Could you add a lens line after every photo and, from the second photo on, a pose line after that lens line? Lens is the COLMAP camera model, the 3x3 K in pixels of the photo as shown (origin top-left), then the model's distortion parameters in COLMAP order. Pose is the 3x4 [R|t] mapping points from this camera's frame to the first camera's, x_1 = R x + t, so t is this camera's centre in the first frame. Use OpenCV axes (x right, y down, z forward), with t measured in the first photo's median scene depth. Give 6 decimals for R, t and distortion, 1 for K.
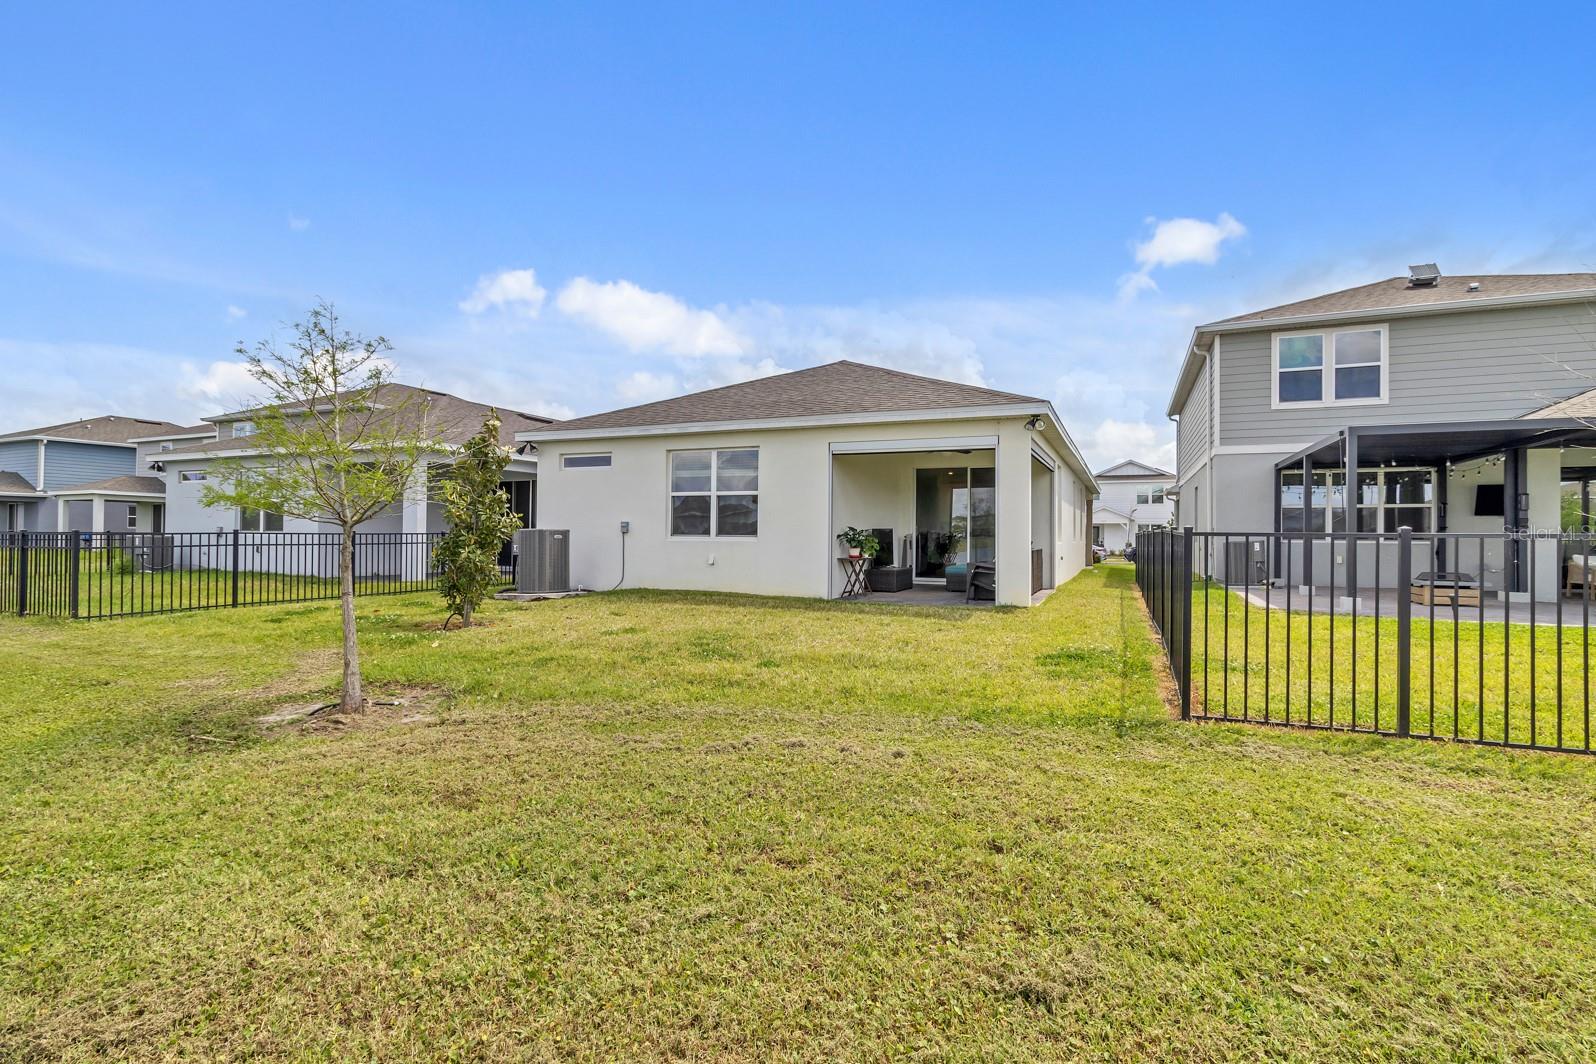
lens RADIAL K [[758.7, 0, 792.1], [0, 758.7, 536.4], [0, 0, 1]] dist [0.001692, 0.001869]
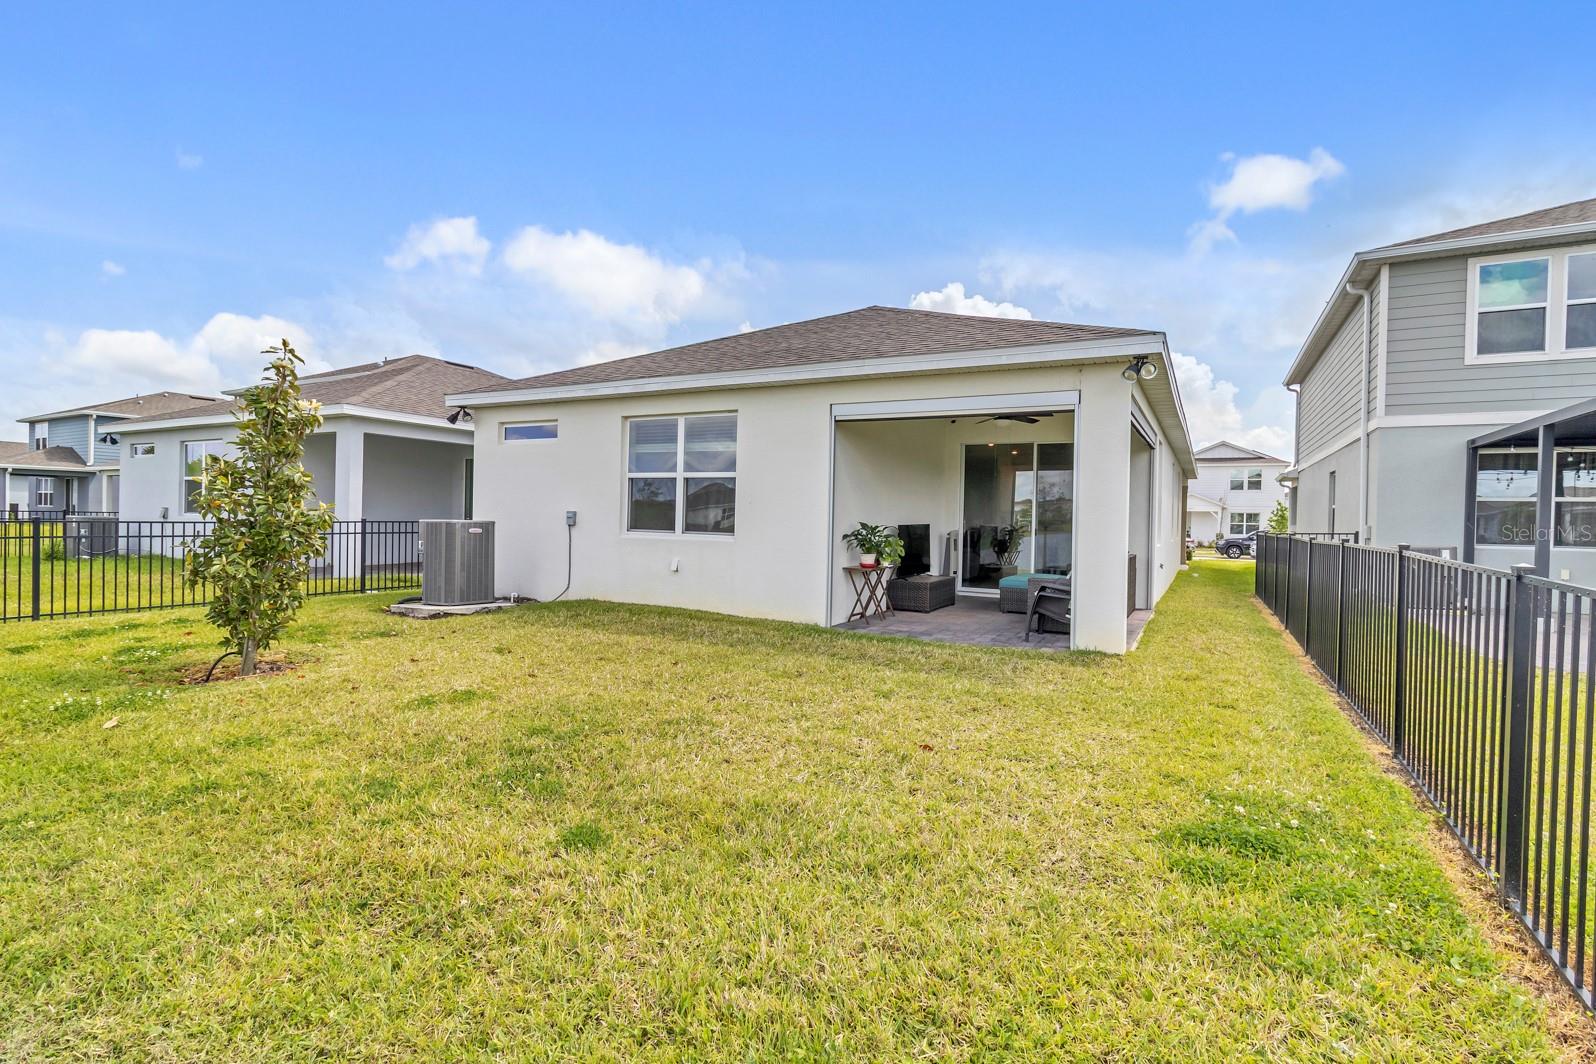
lens RADIAL K [[758.7, 0, 800.4], [0, 758.7, 523.9], [0, 0, 1]] dist [0.001692, 0.001869]
pose [[0.996936, 0.013952, -0.076968, 0.063115], [-0.013327, 0.999874, 0.008627, -0.014963], [0.077078, -0.007575, 0.996996, 0.246029]]
